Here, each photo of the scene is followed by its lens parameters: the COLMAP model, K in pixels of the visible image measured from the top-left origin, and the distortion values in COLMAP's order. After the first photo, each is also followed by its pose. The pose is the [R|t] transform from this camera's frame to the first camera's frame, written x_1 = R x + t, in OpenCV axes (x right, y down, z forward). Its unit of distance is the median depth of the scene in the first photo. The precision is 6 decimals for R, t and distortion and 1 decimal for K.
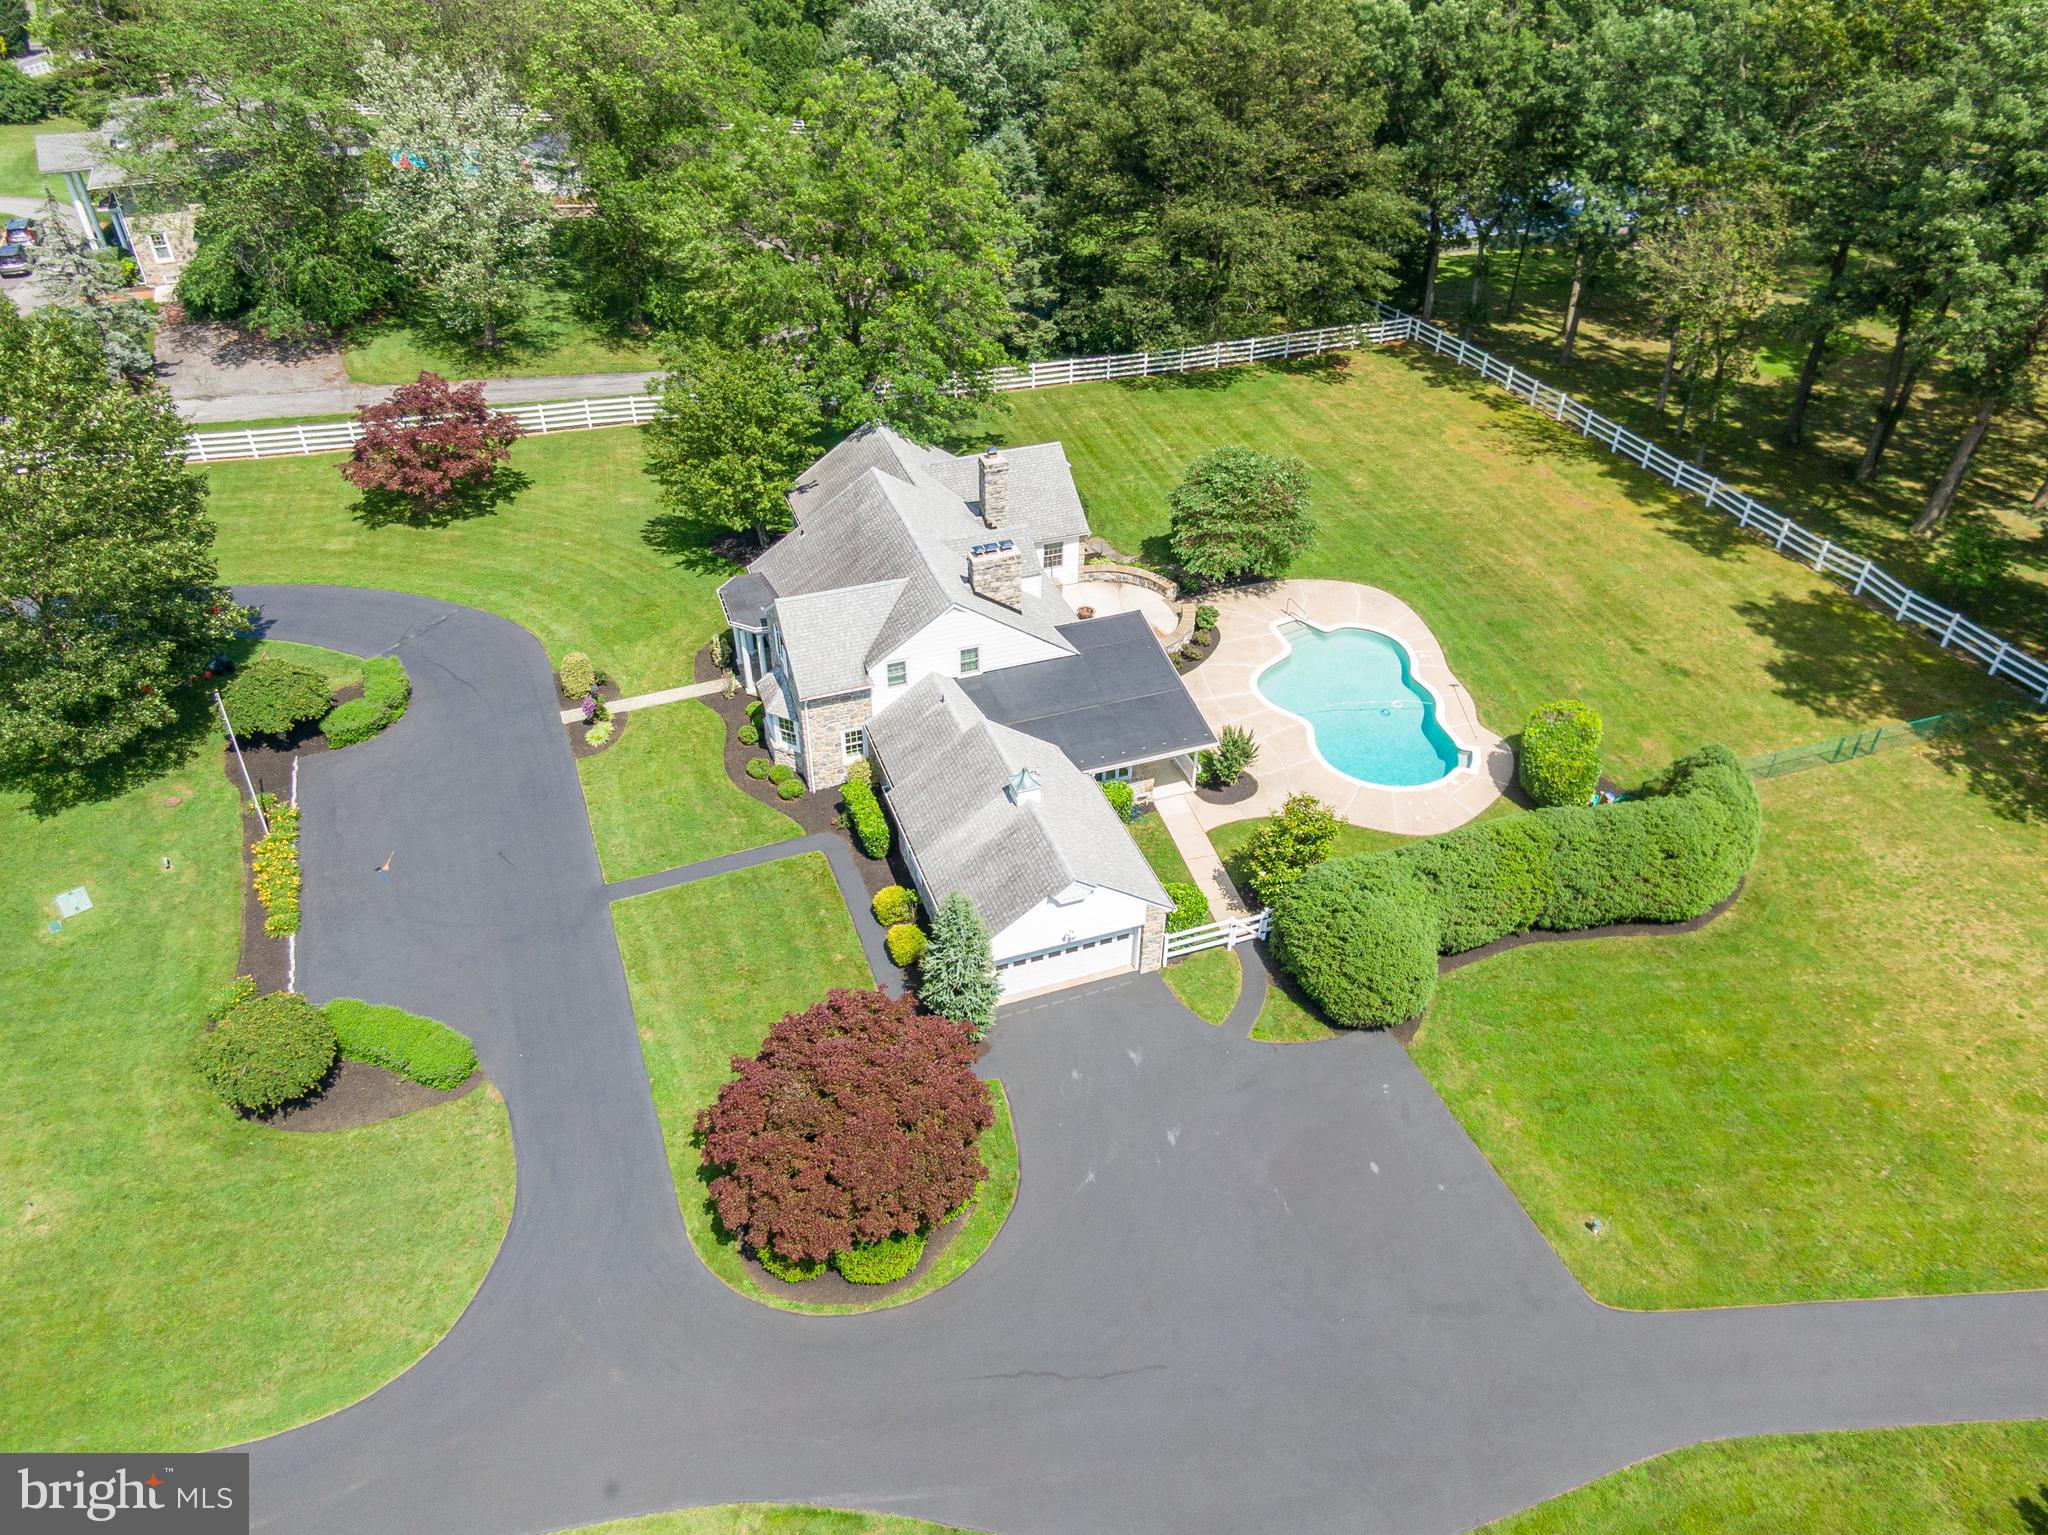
lens RADIAL K [[1515.4, 0, 1001.0], [0, 1515.4, 722.3], [0, 0, 1]] dist [0.010641, 0.000074]
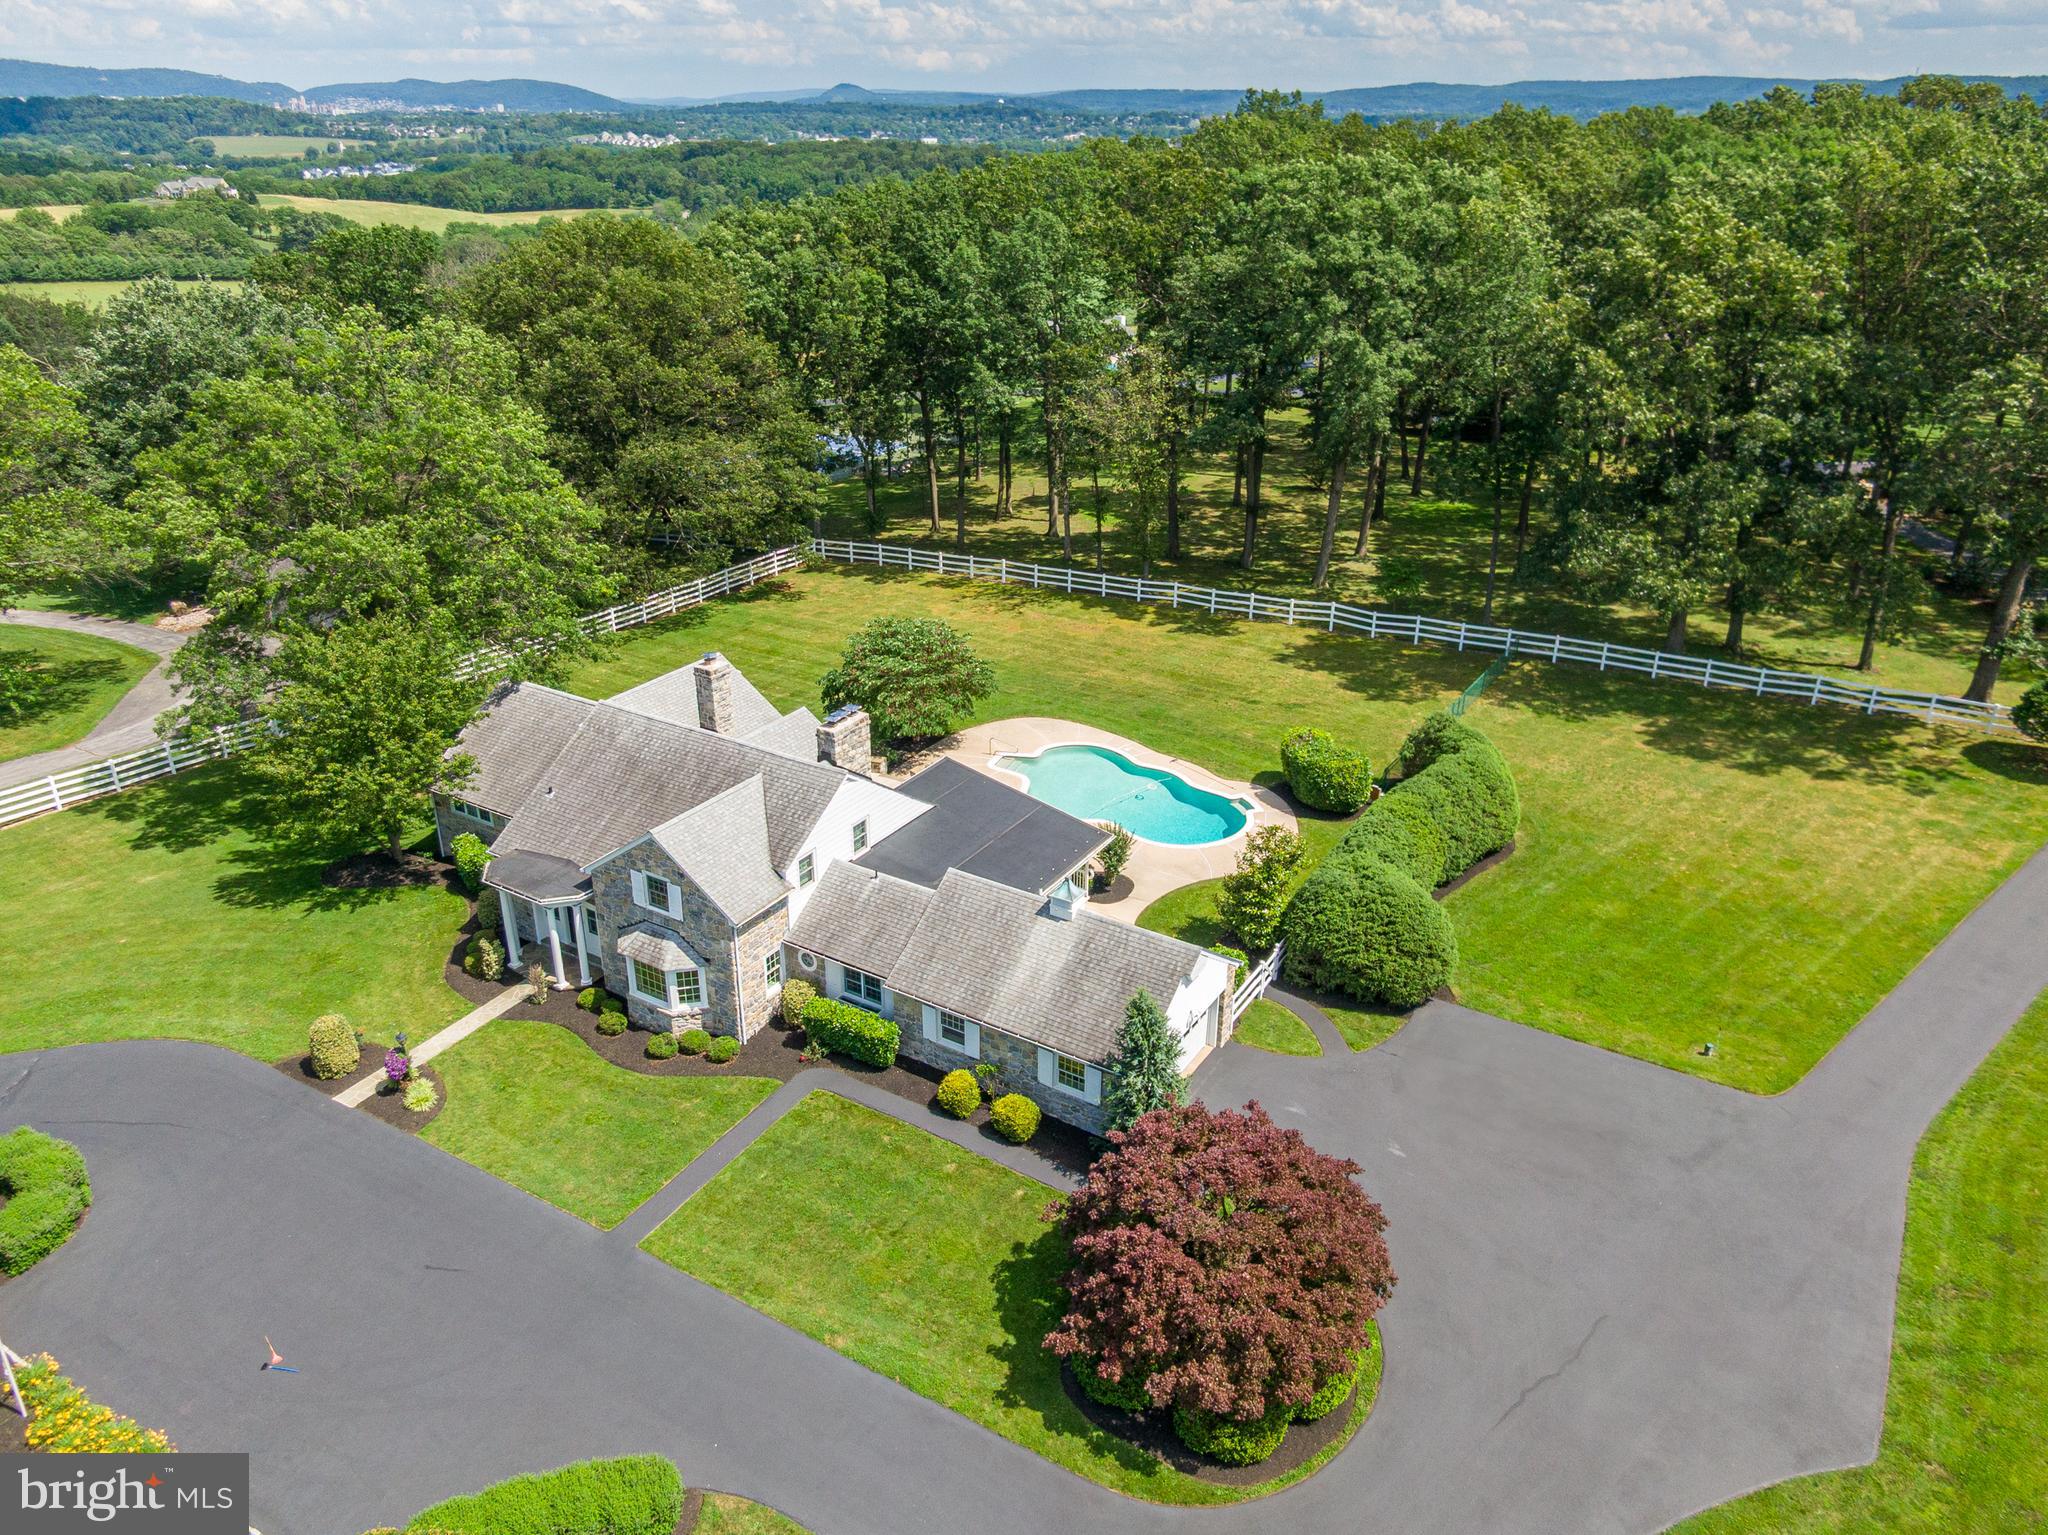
lens RADIAL K [[1467.4, 0, 1024.0], [0, 1467.4, 767.5], [0, 0, 1]] dist [0.050575, -0.073012]
pose [[0.775770, -0.258170, 0.575785, -0.412000], [0.363791, 0.928552, -0.073802, 0.019819], [-0.515593, 0.266719, 0.814263, 0.209285]]
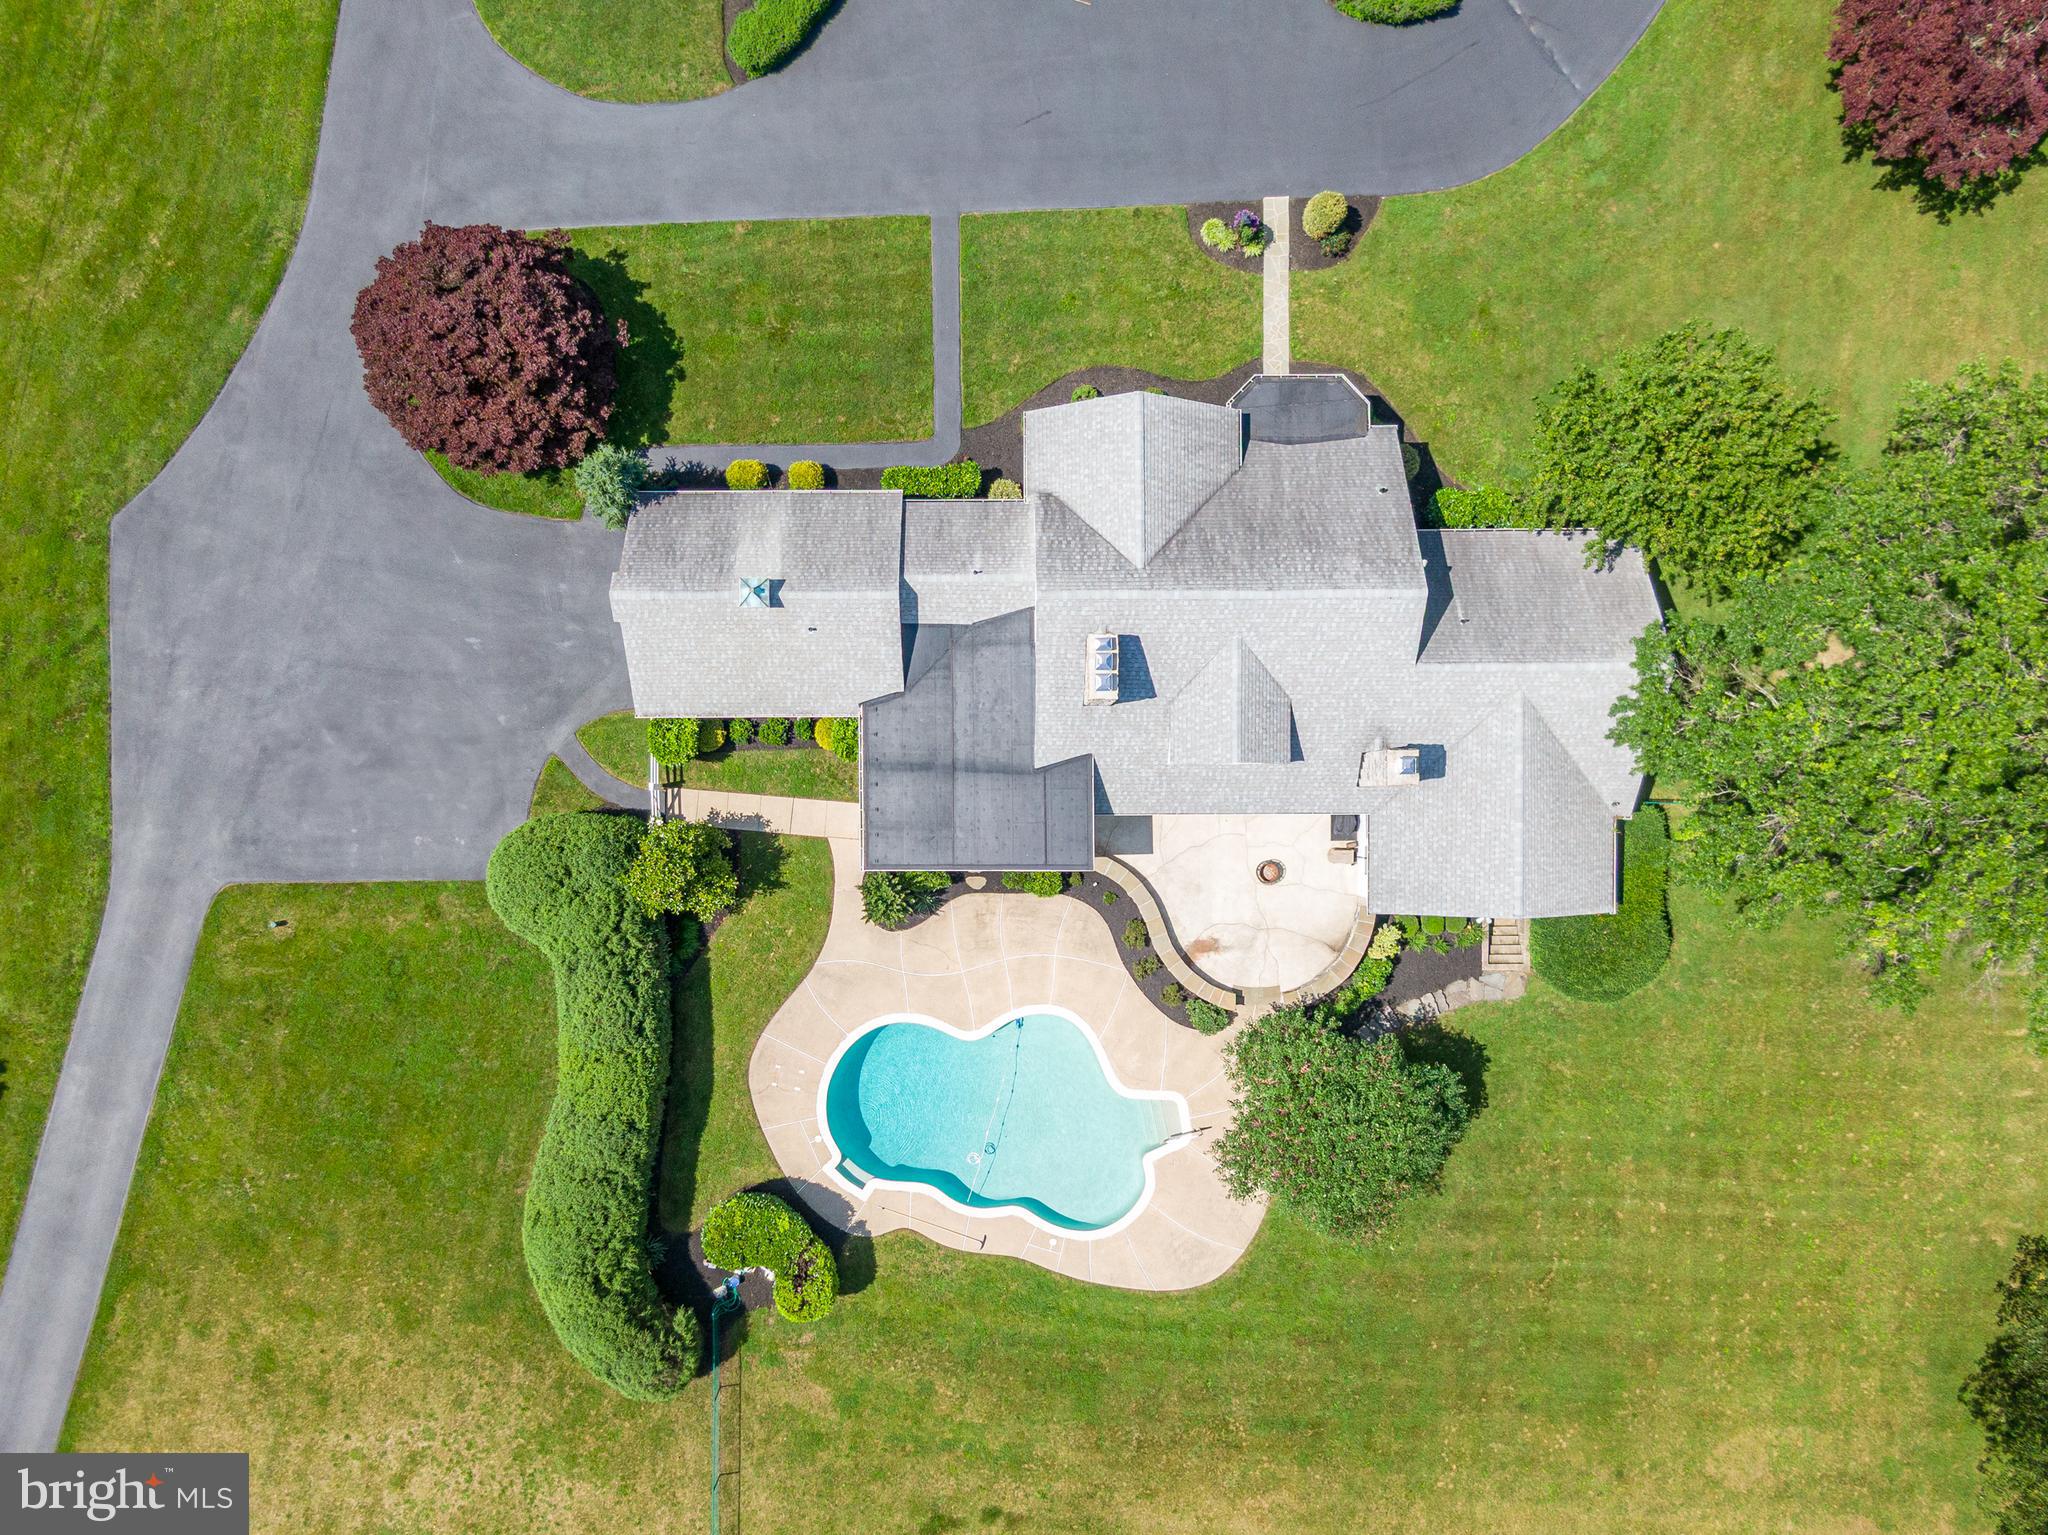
lens RADIAL K [[1464.4, 0, 1016.1], [0, 1464.4, 760.2], [0, 0, 1]] dist [0.019766, -0.004949]
pose [[-0.321636, 0.946608, 0.021975, 0.029126], [-0.536994, -0.201476, 0.819173, -0.658400], [0.779864, 0.251675, 0.573125, 0.517637]]
